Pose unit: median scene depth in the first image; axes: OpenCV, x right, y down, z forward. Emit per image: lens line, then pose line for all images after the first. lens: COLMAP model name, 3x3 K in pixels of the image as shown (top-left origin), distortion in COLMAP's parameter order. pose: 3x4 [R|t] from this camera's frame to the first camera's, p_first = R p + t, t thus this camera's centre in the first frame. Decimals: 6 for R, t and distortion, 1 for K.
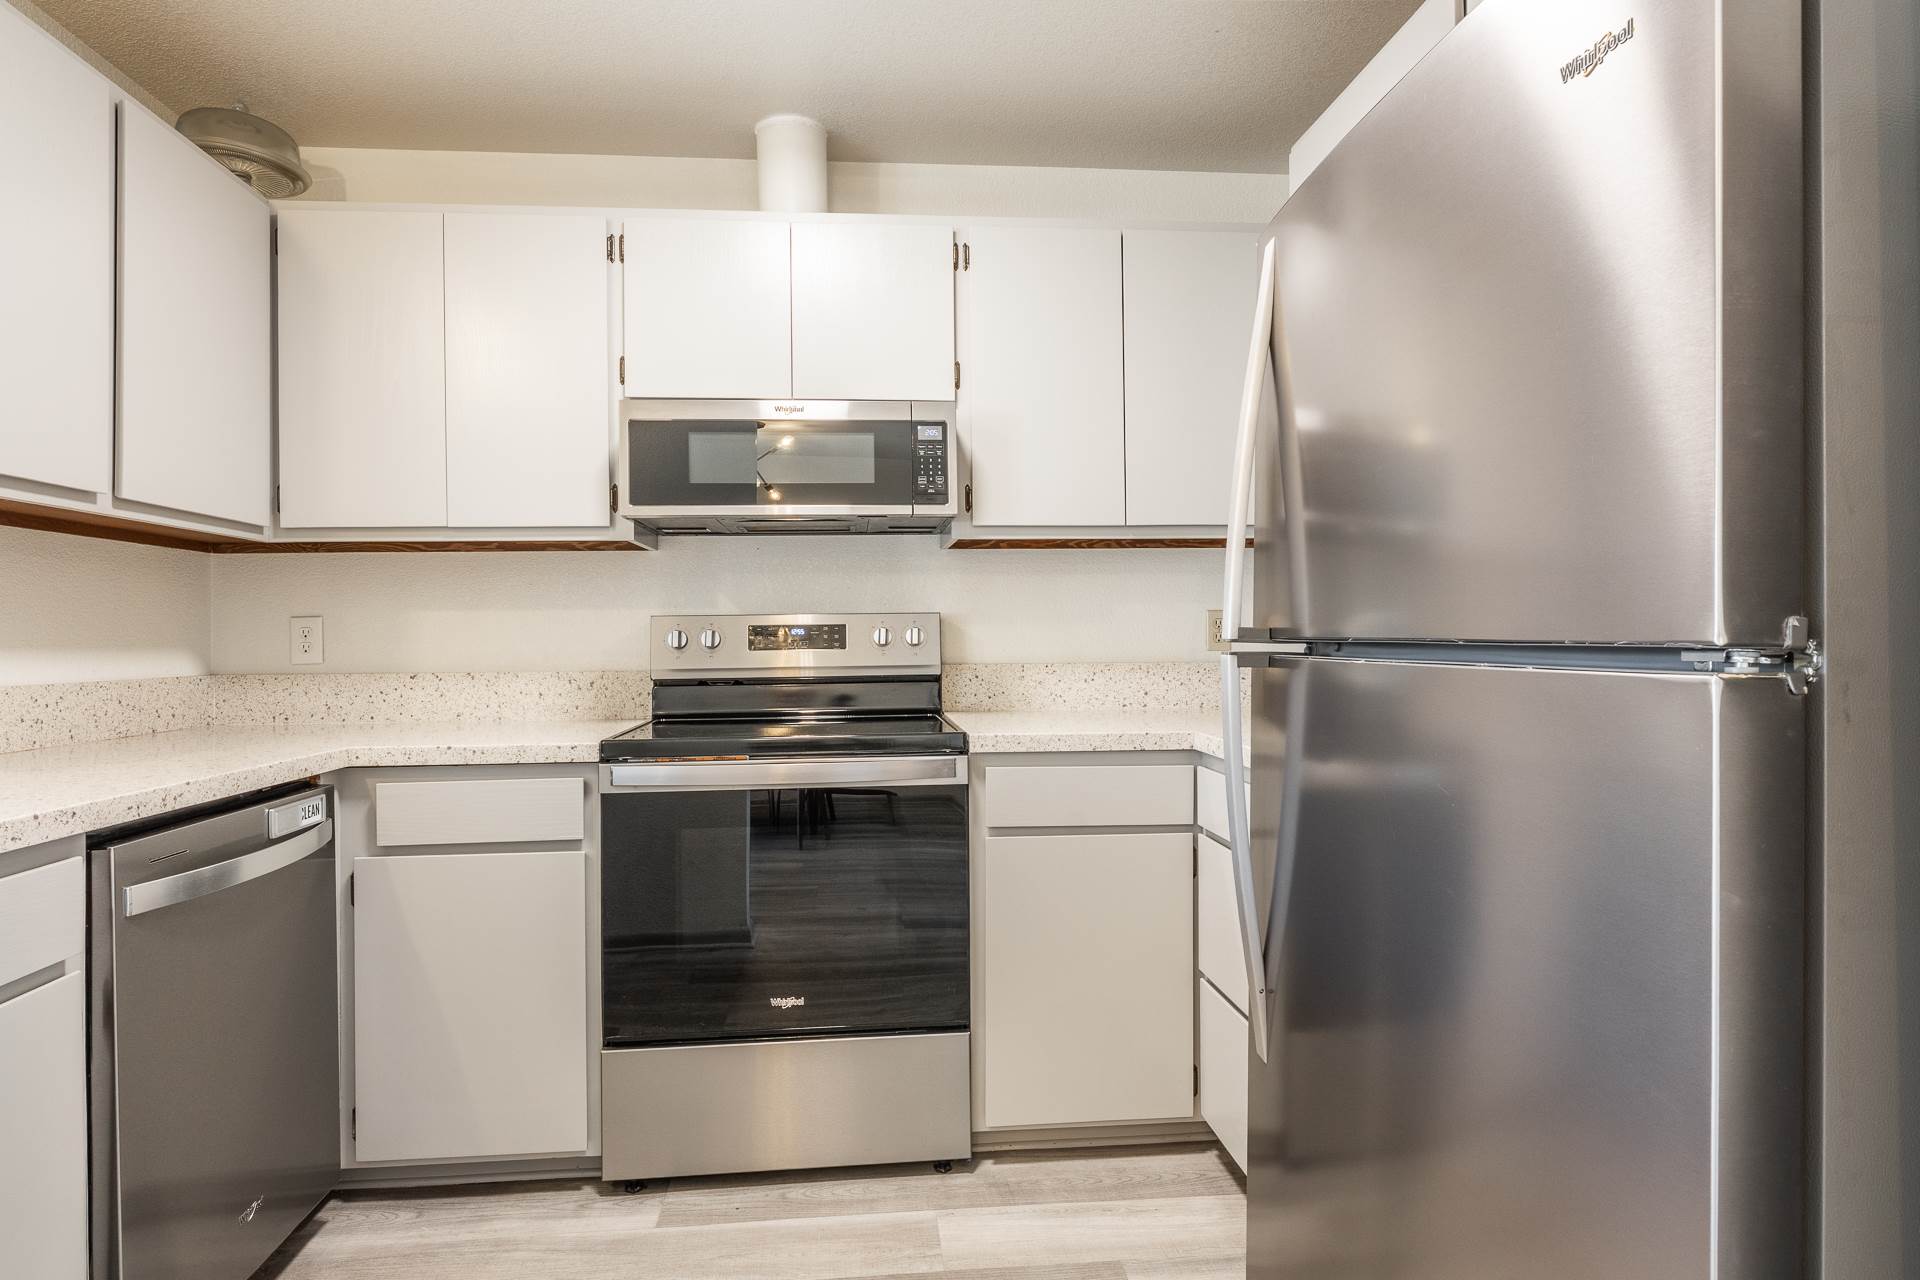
lens RADIAL K [[1017.0, 0, 932.5], [0, 1017.0, 629.0], [0, 0, 1]] dist [0.002704, -0.001187]
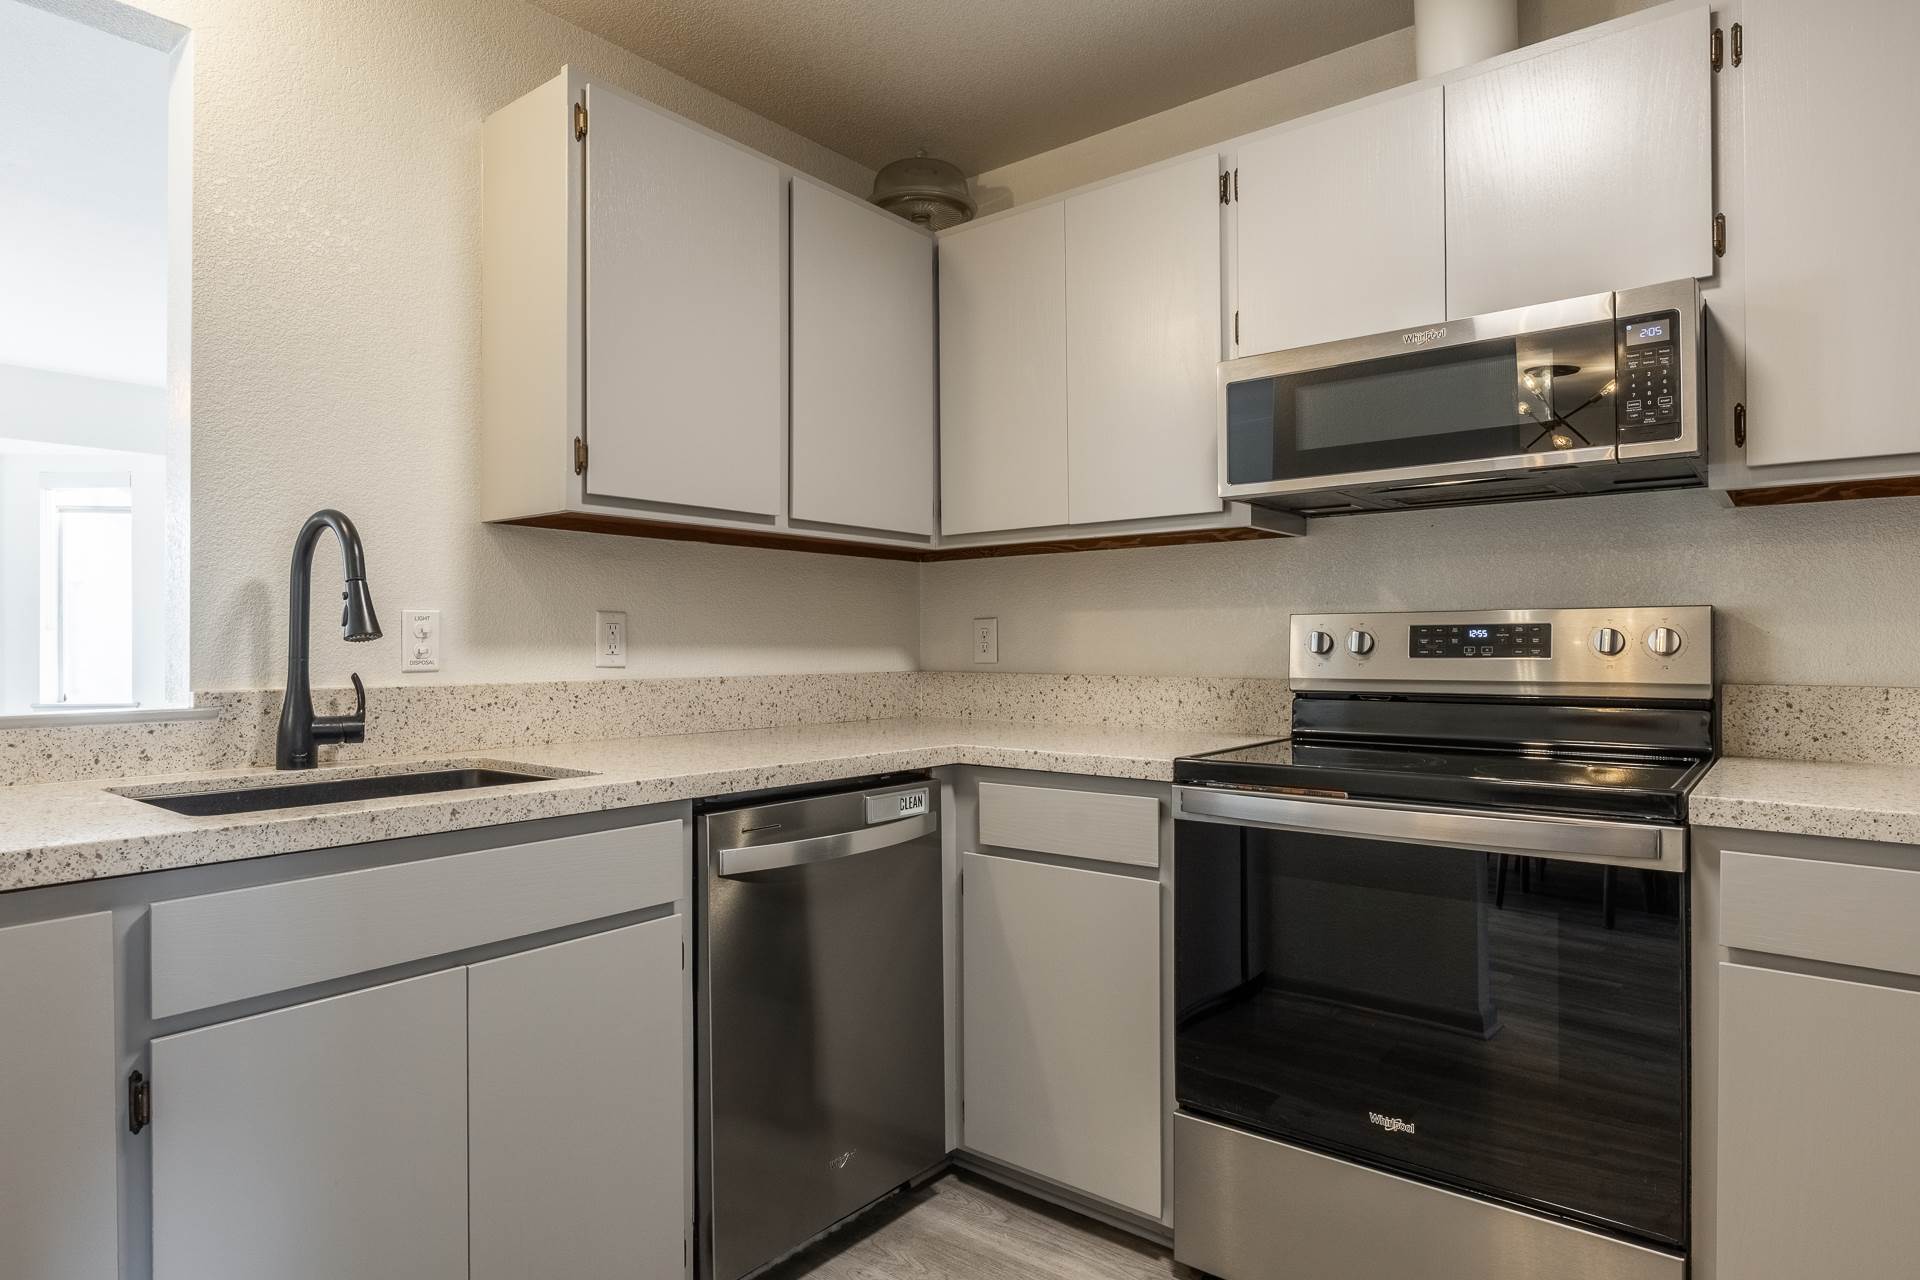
lens RADIAL K [[1097.8, 0, 933.0], [0, 1097.8, 641.0], [0, 0, 1]] dist [-0.000664, 0.000137]
pose [[0.714872, 0.007029, -0.699220, 0.164921], [0.000348, 0.999946, 0.010407, -0.000467], [0.699255, -0.007683, 0.714831, 0.164580]]
